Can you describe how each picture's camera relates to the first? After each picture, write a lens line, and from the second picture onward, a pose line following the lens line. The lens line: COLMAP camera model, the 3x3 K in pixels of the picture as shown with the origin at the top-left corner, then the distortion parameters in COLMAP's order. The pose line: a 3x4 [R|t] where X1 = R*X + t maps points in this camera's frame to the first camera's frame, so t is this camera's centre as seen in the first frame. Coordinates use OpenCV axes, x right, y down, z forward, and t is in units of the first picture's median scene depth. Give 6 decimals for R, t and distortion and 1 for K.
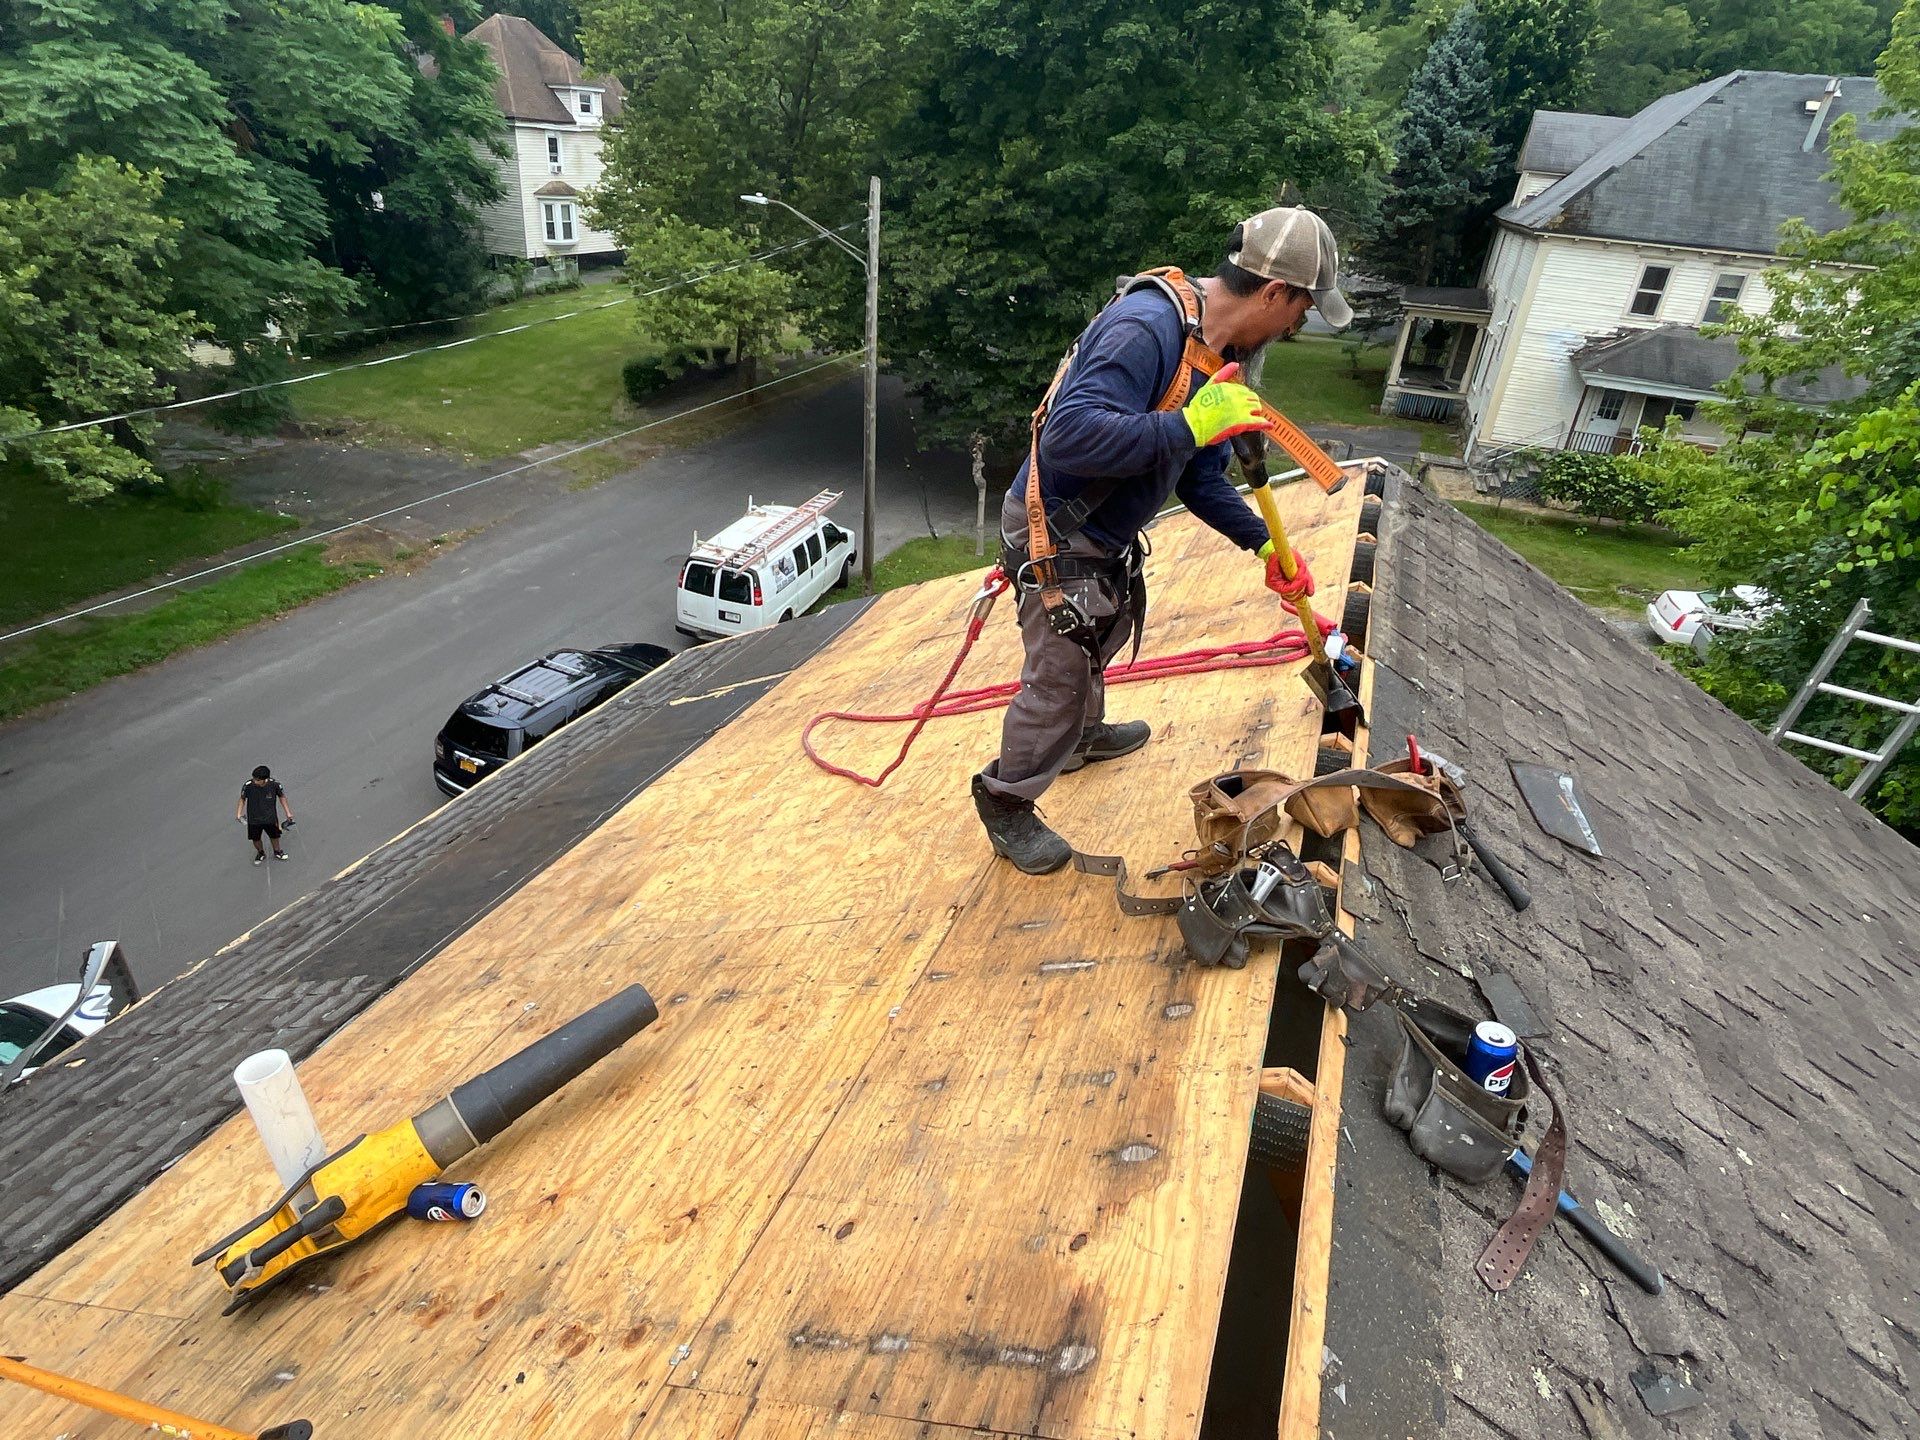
lens RADIAL K [[1080.1, 0, 950.5], [0, 1080.1, 720.8], [0, 0, 1]] dist [-0.007684, 0.000811]
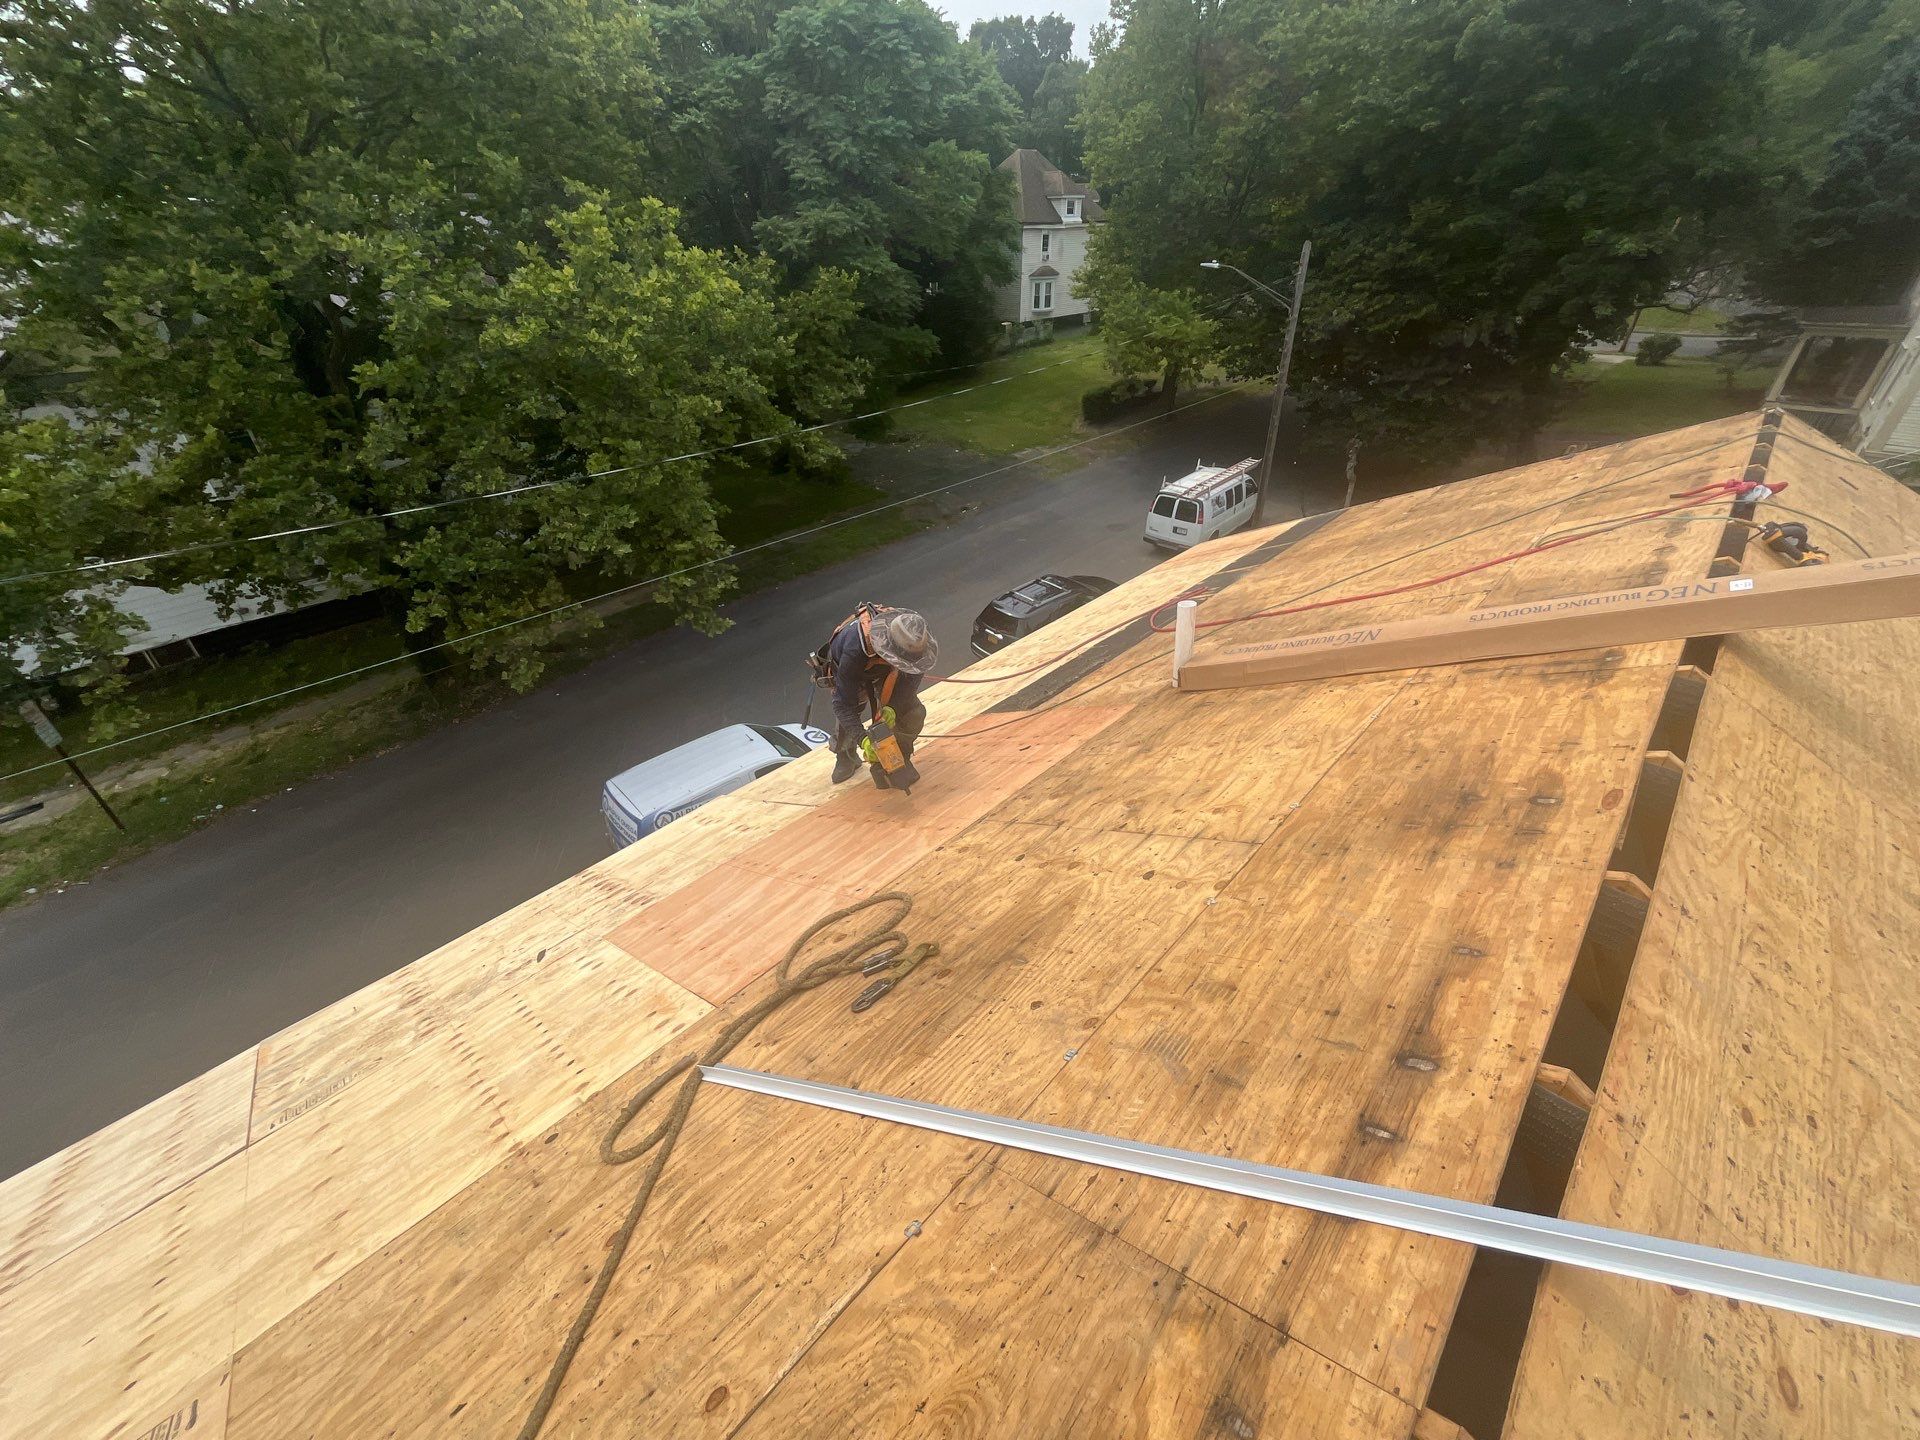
lens RADIAL K [[774.8, 0, 954.1], [0, 774.8, 719.7], [0, 0, 1]] dist [-0.003100, -0.000097]
pose [[0.920917, 0.134793, -0.365709, -0.057803], [-0.107948, 0.989798, 0.092991, 0.063194], [0.374513, -0.046159, 0.926072, -0.121557]]
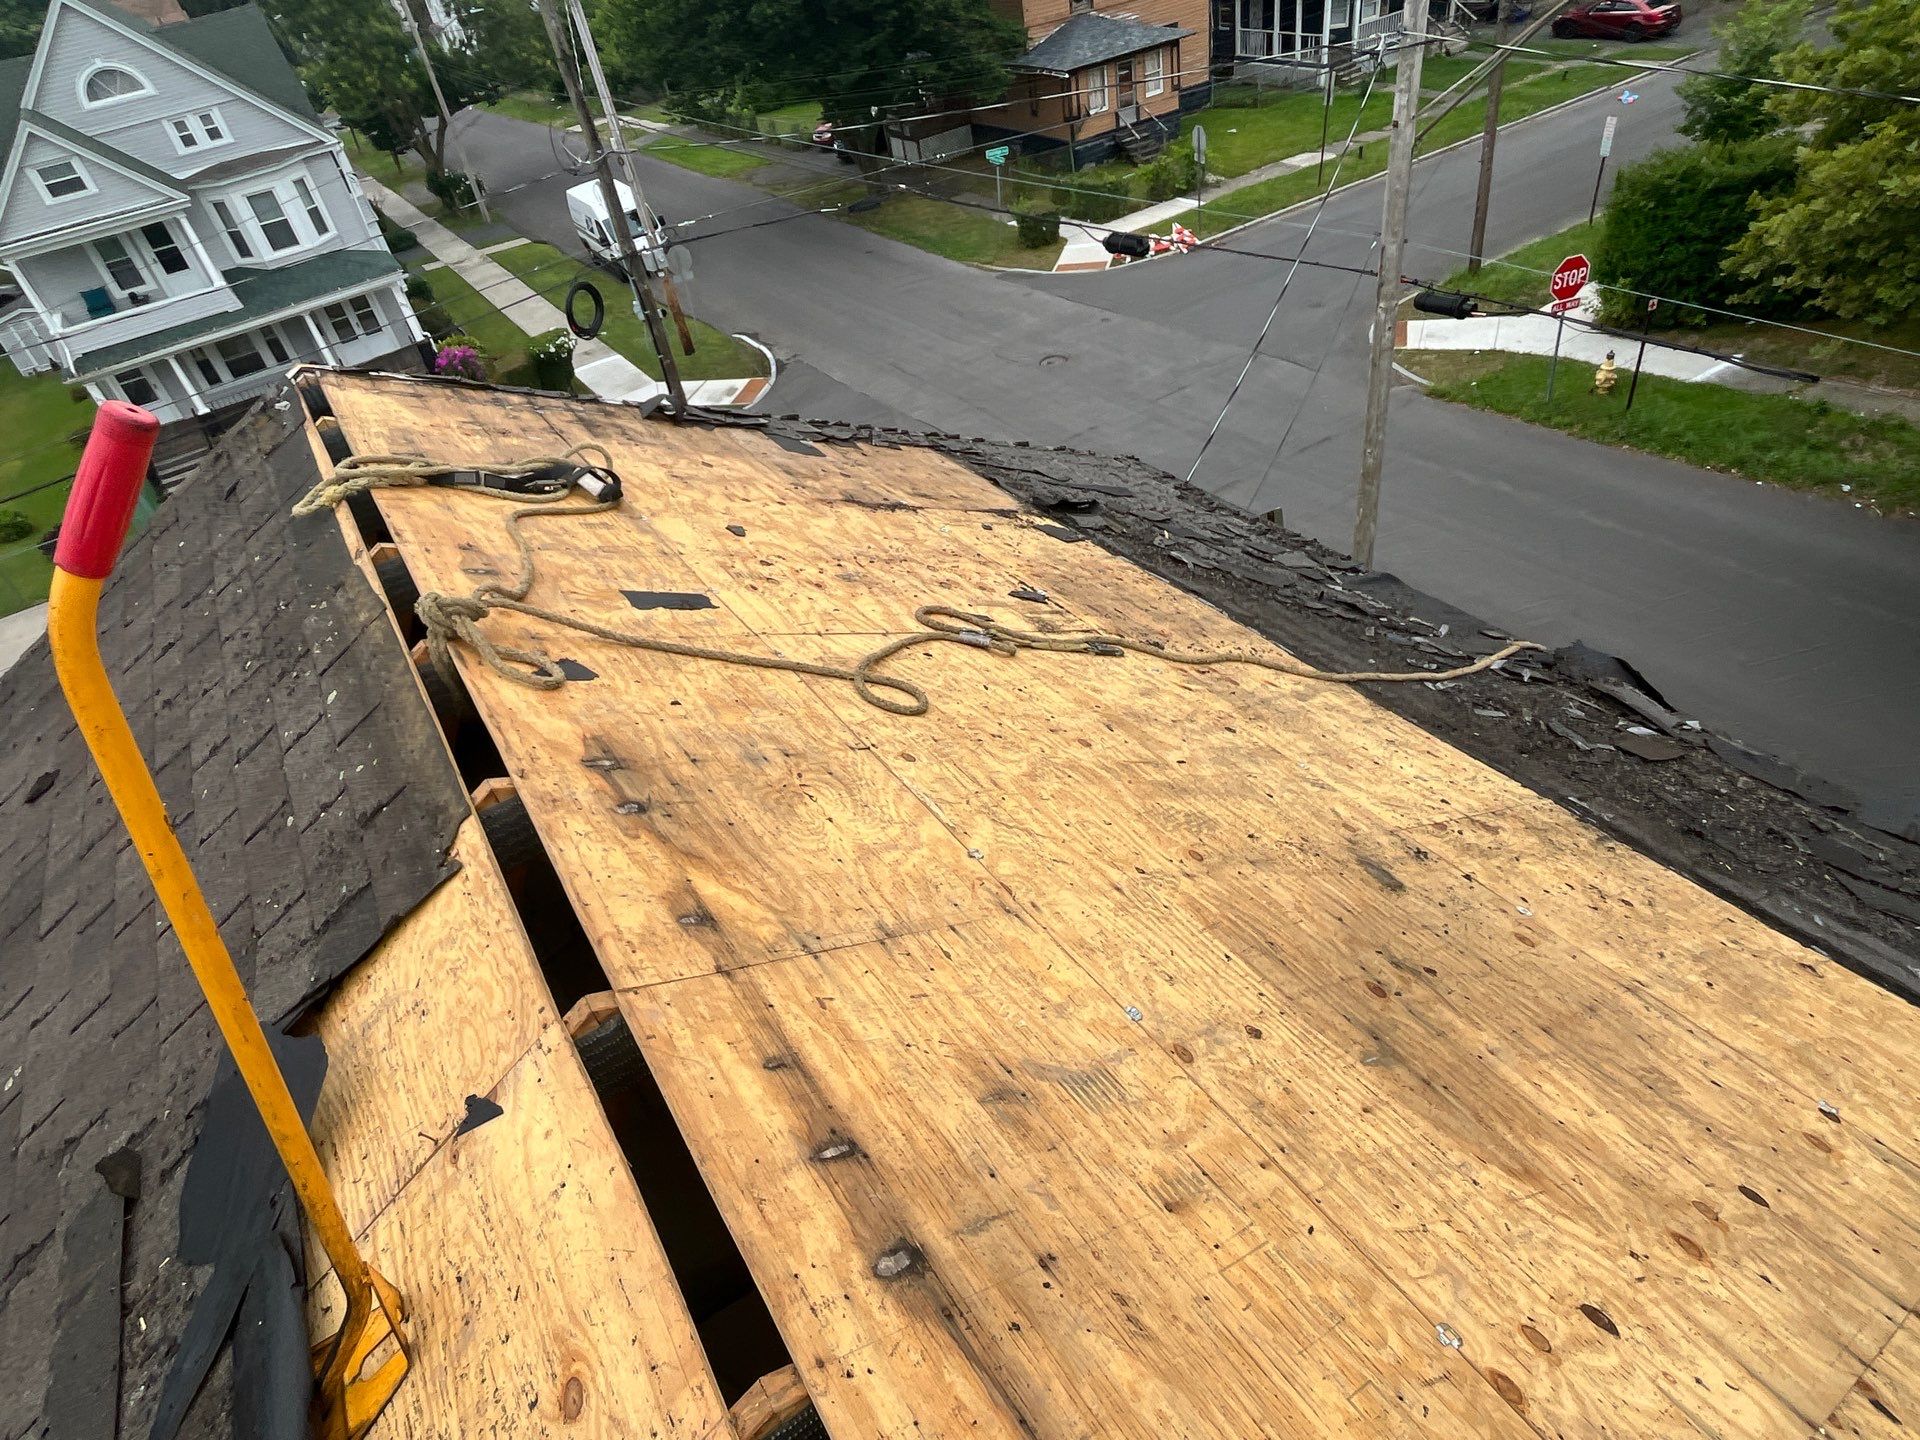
lens RADIAL K [[1076.9, 0, 950.2], [0, 1076.9, 720.6], [0, 0, 1]] dist [-0.003752, 0.000854]
pose [[-0.593867, 0.521825, -0.612390, -0.010179], [-0.283296, 0.576777, 0.766206, 0.016815], [0.753038, 0.628512, -0.194698, -0.029708]]
